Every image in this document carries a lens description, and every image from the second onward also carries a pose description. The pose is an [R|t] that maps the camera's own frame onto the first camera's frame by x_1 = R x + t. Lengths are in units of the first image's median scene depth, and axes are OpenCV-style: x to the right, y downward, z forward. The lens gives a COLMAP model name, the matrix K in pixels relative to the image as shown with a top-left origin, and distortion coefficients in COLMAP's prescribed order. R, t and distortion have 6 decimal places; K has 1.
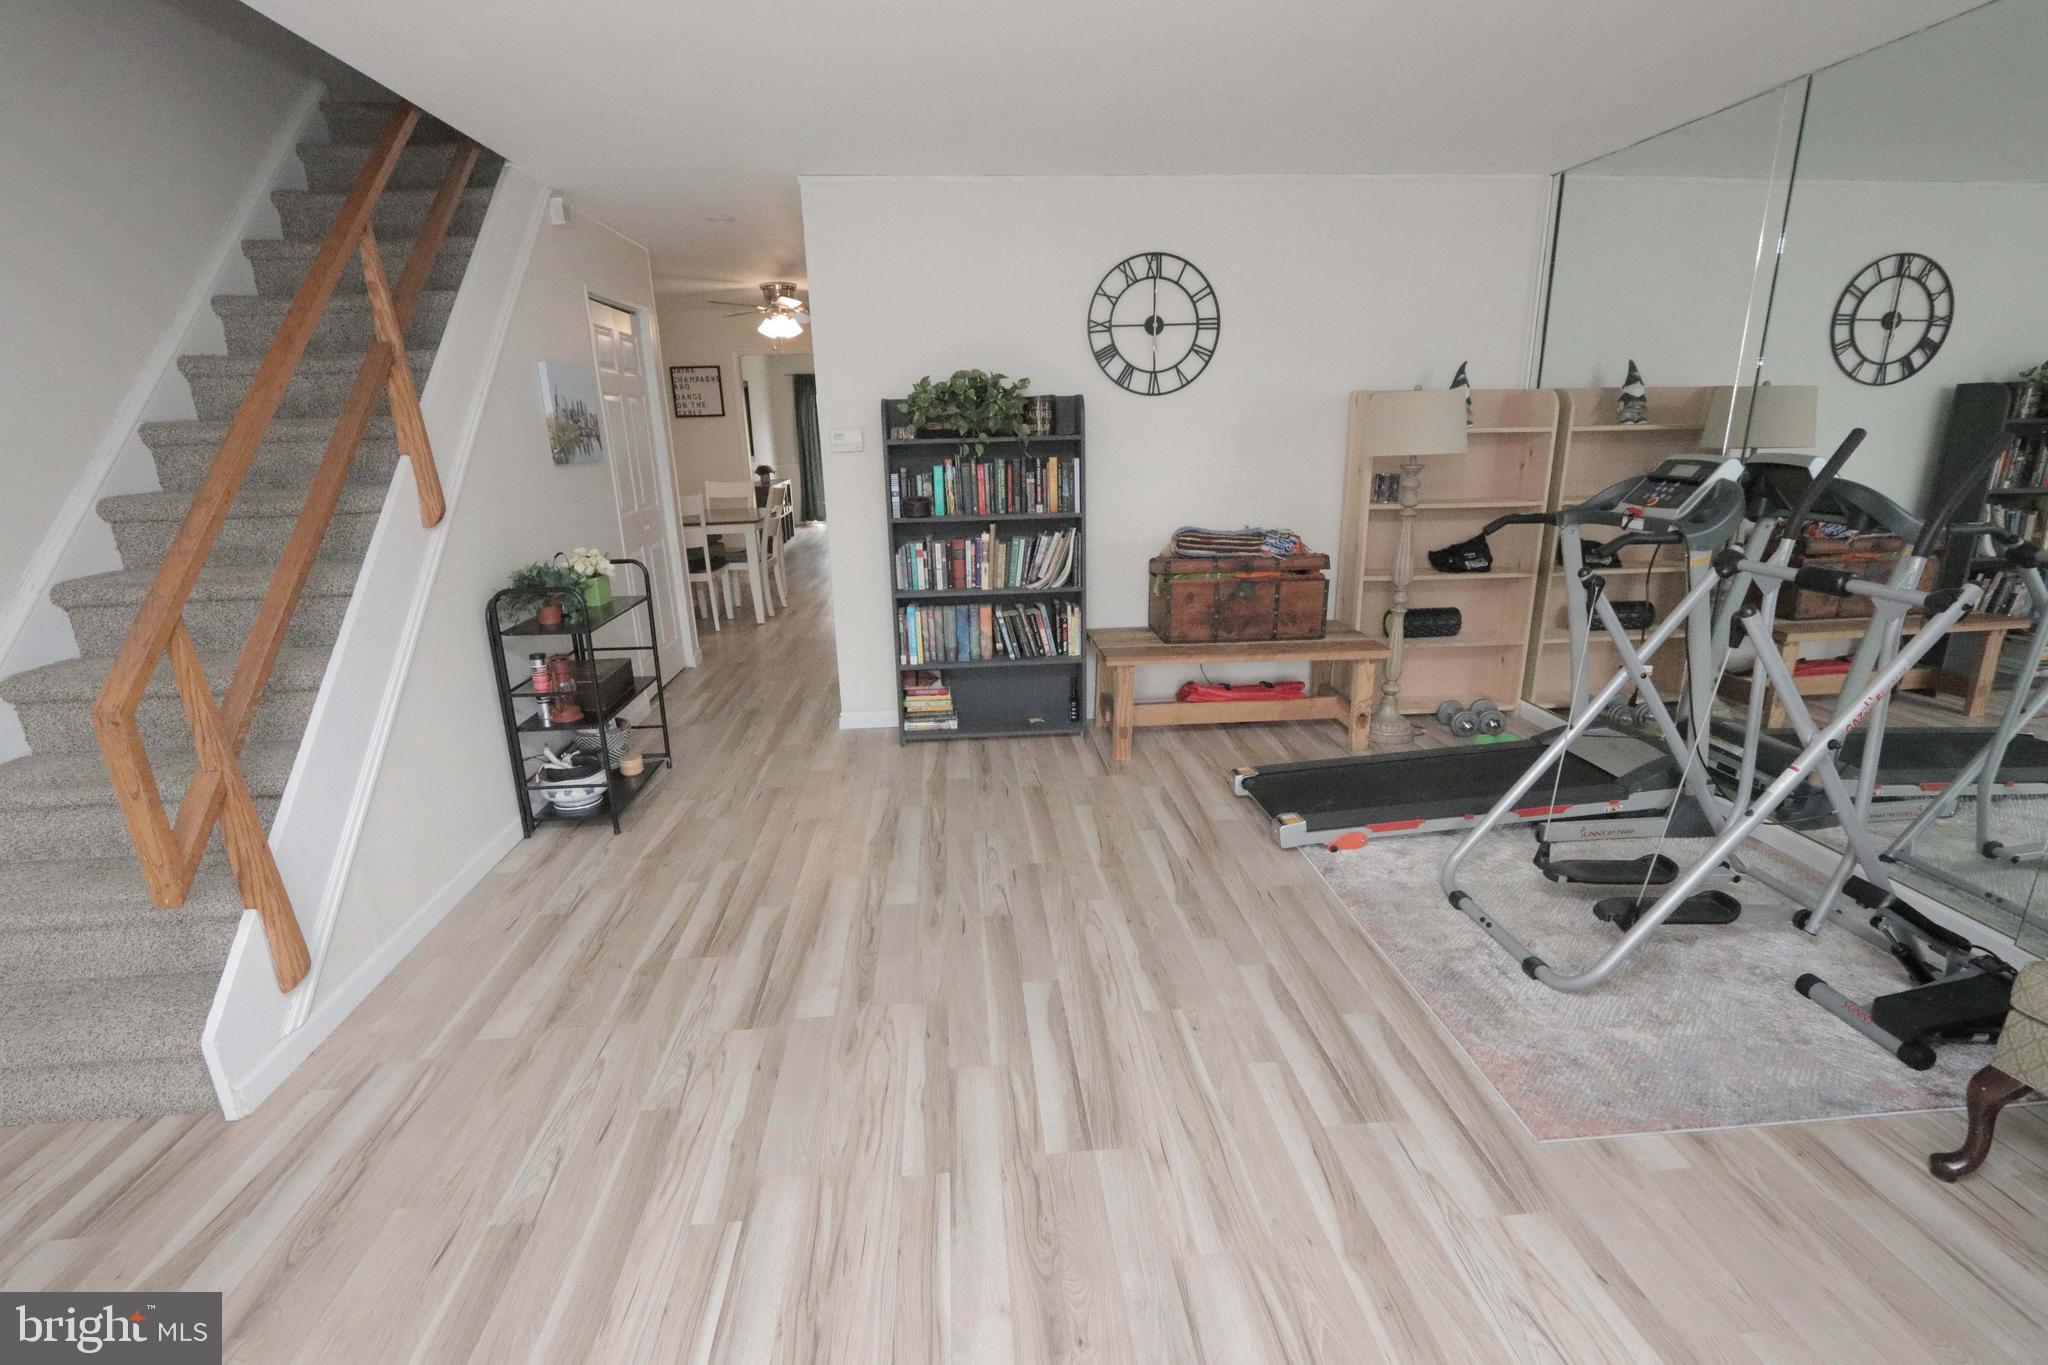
lens RADIAL K [[941.9, 0, 1026.6], [0, 941.9, 693.9], [0, 0, 1]] dist [-0.015298, 0.001561]
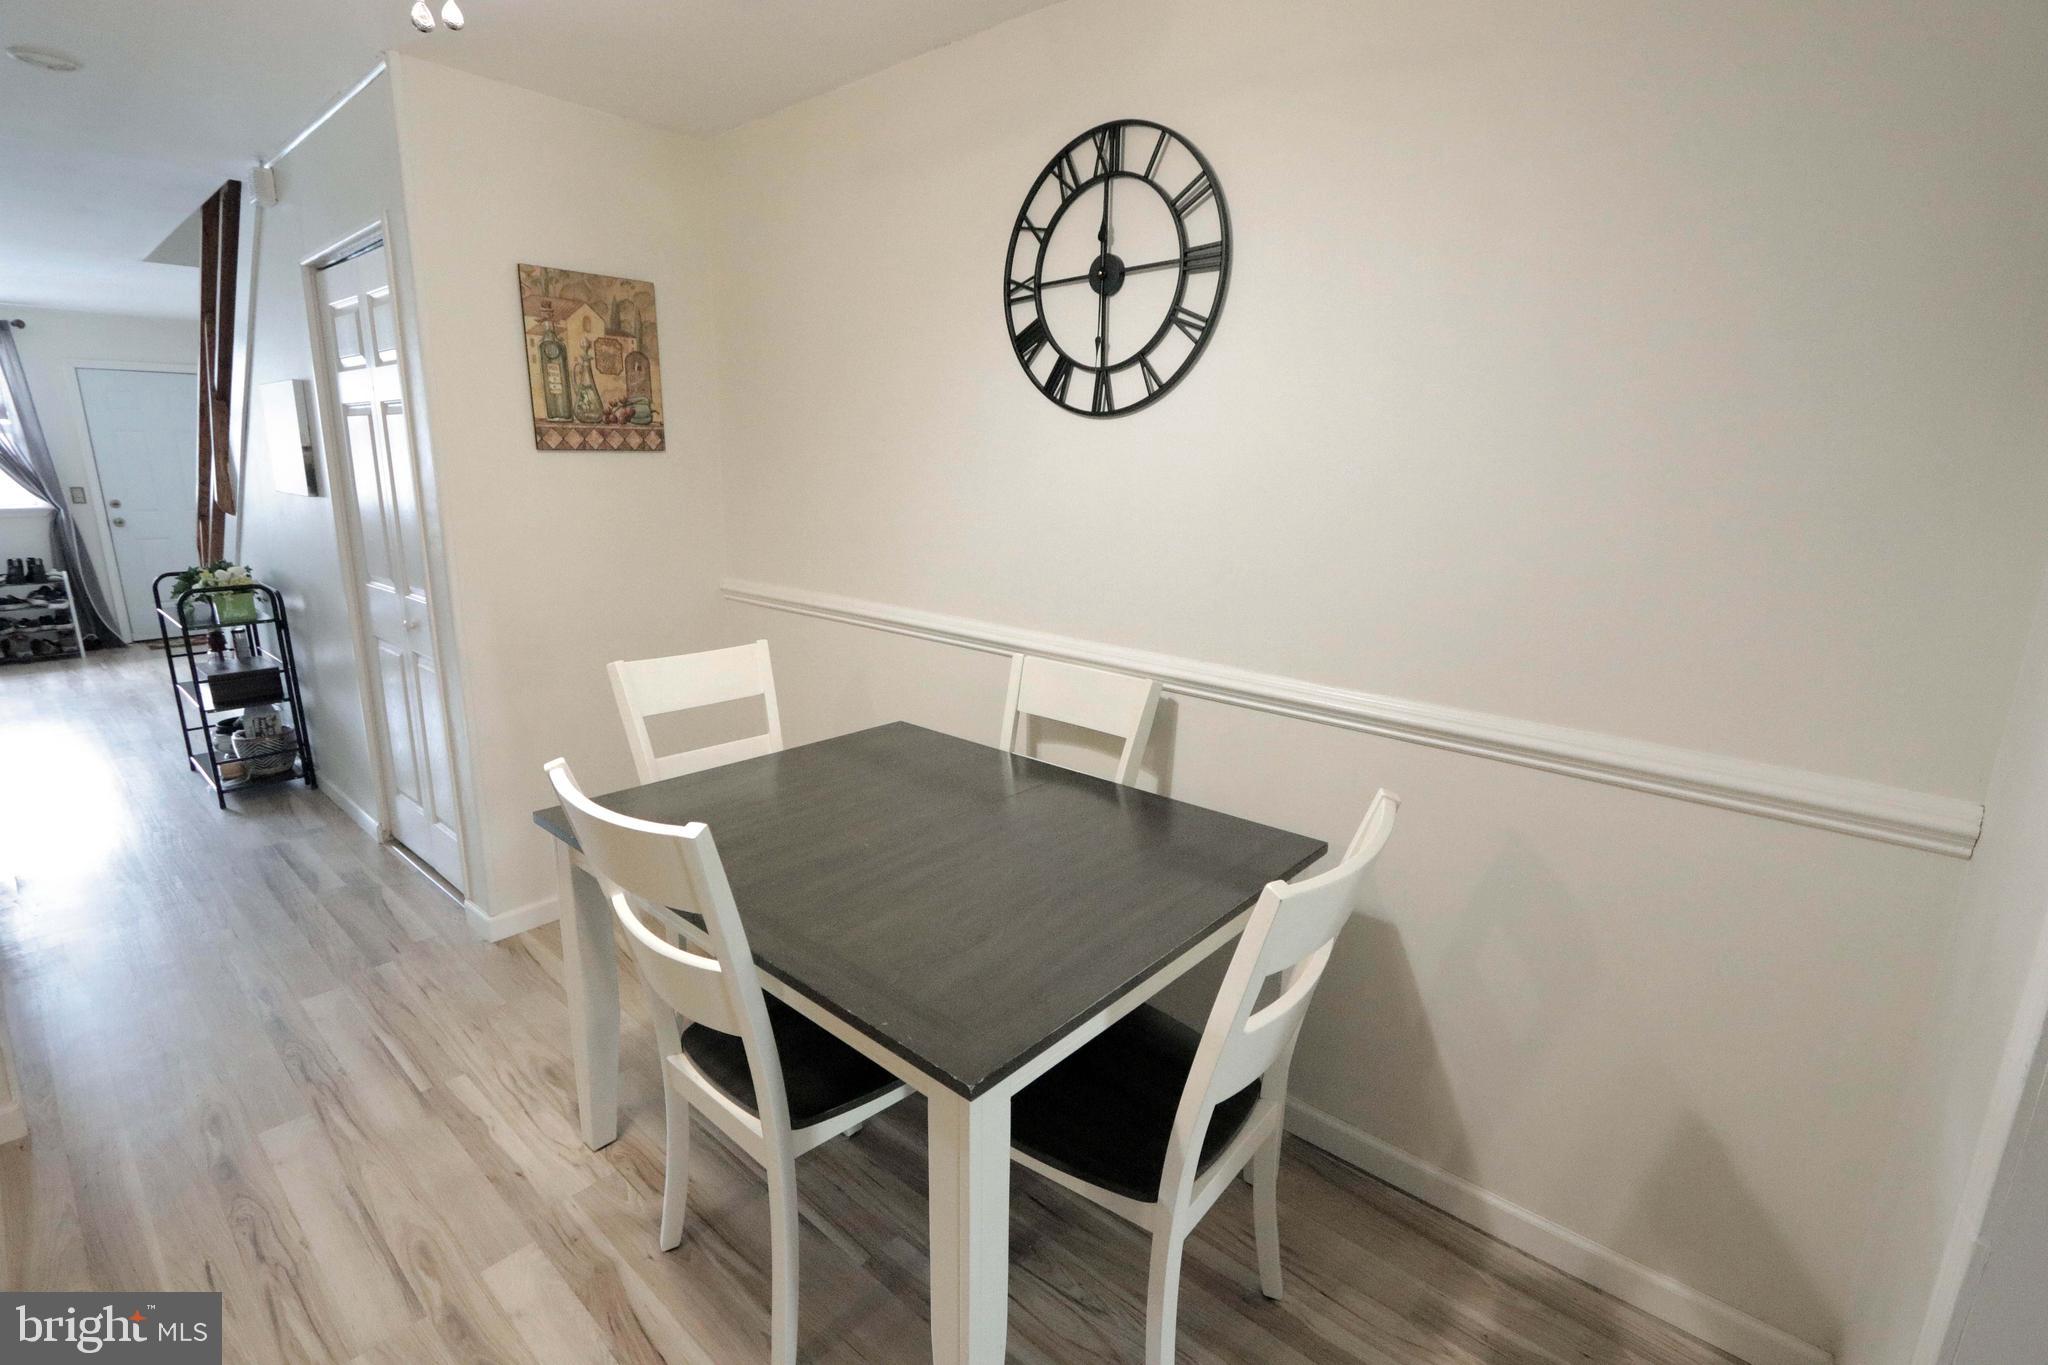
lens RADIAL K [[941.9, 0, 1020.3], [0, 941.9, 692.2], [0, 0, 1]] dist [-0.015298, 0.001561]
pose [[0.668436, 0.203960, -0.715258, 0.504561], [-0.231701, 0.970915, 0.060328, -0.200441], [0.706759, 0.125400, 0.696252, 0.656307]]
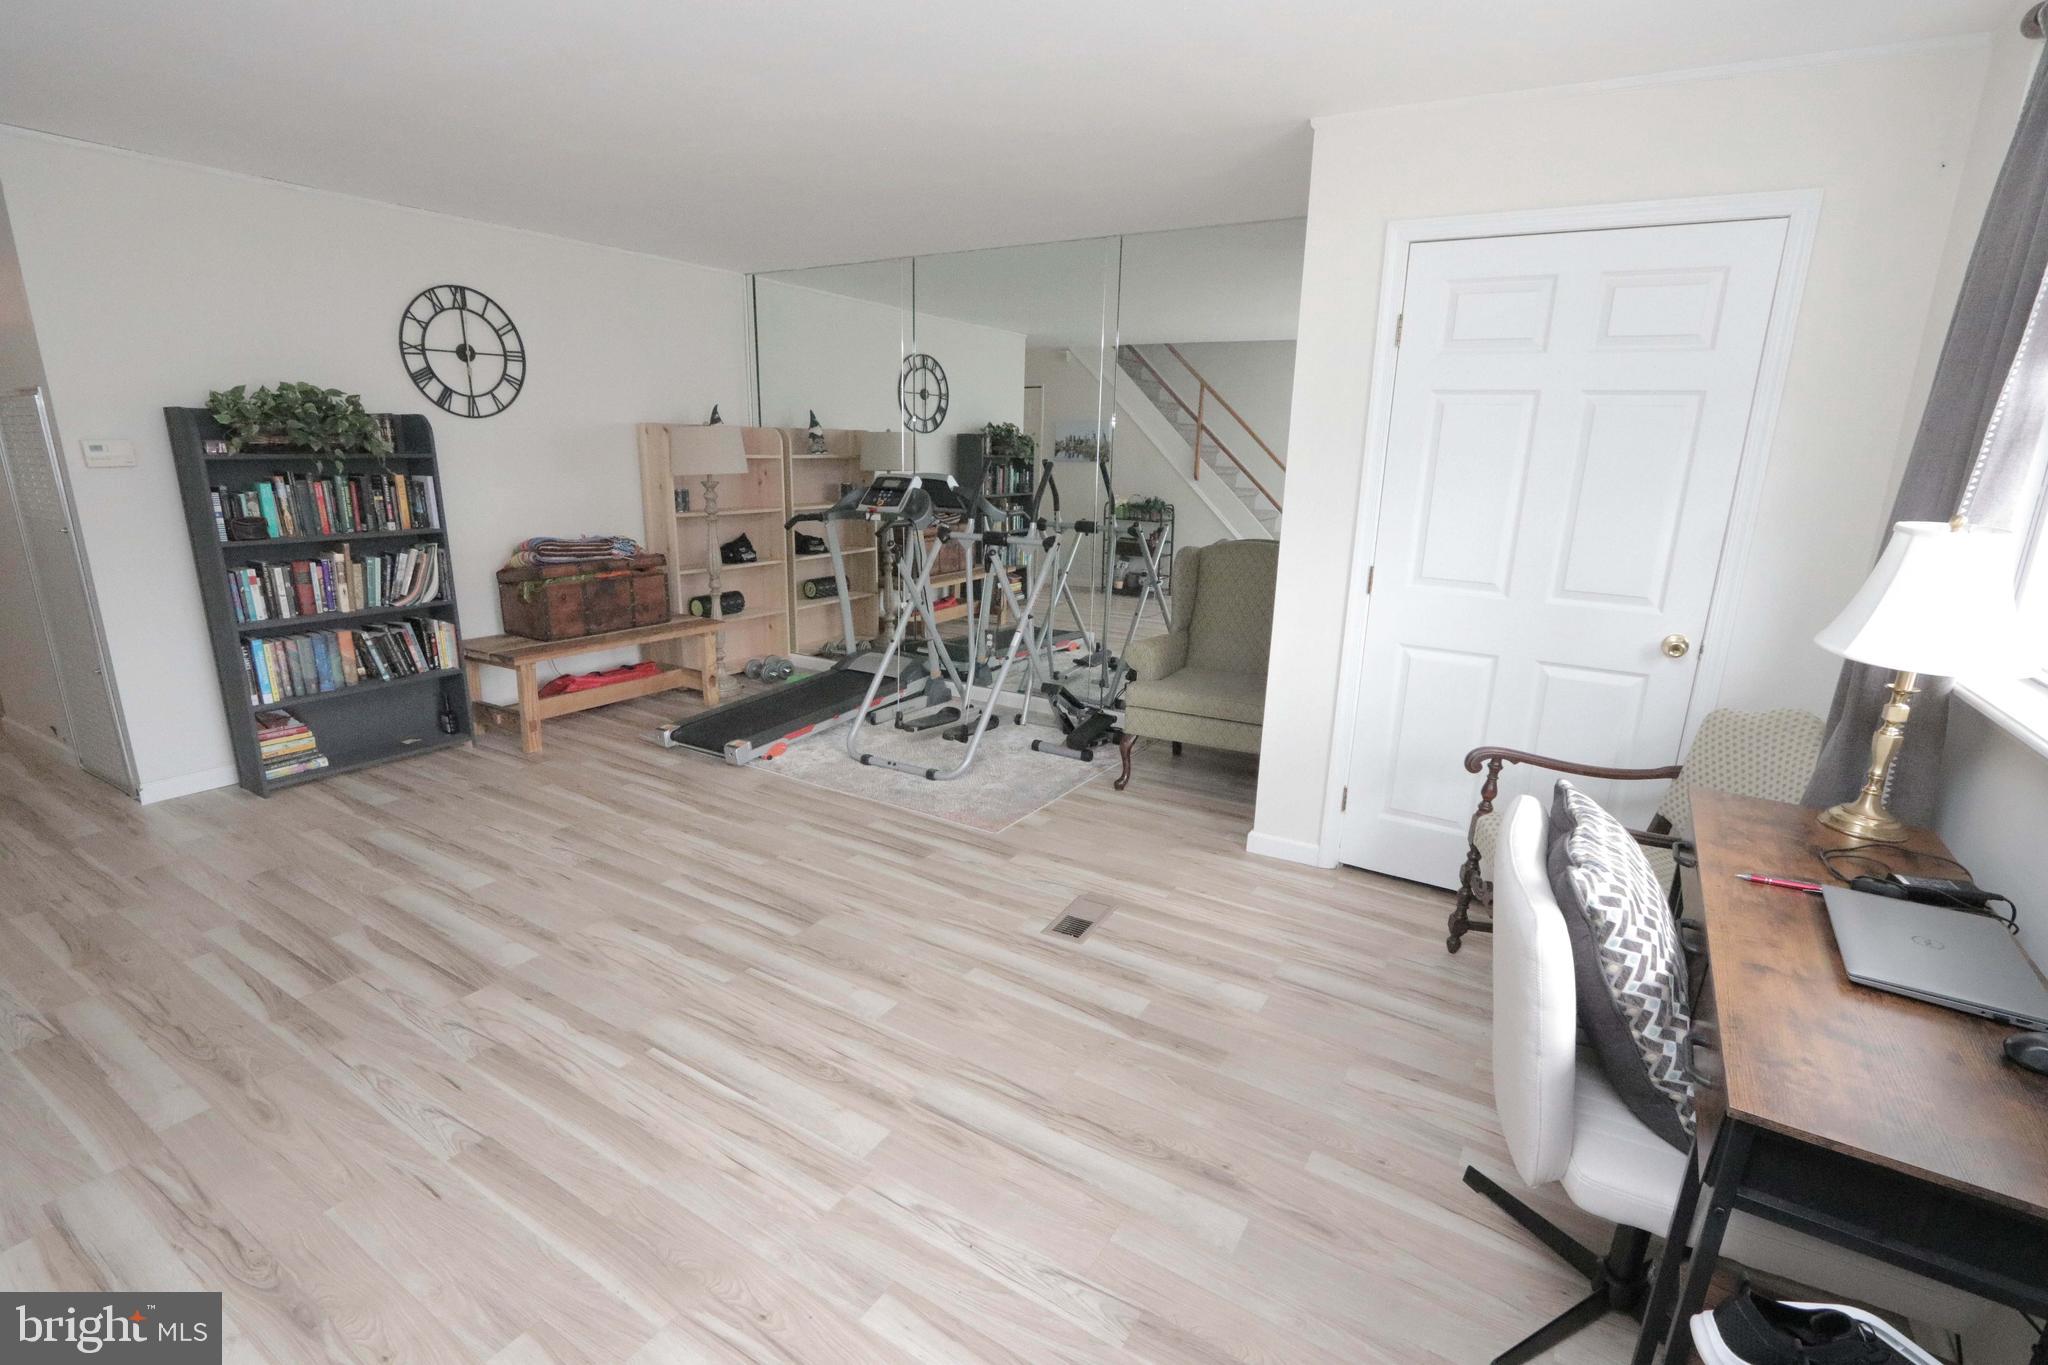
lens RADIAL K [[941.9, 0, 1012.4], [0, 941.9, 698.5], [0, 0, 1]] dist [-0.015298, 0.001561]
pose [[0.601888, -0.176414, 0.778851, -0.392238], [0.192655, 0.978565, 0.072769, 0.036585], [-0.774993, 0.106251, 0.622974, -0.107998]]
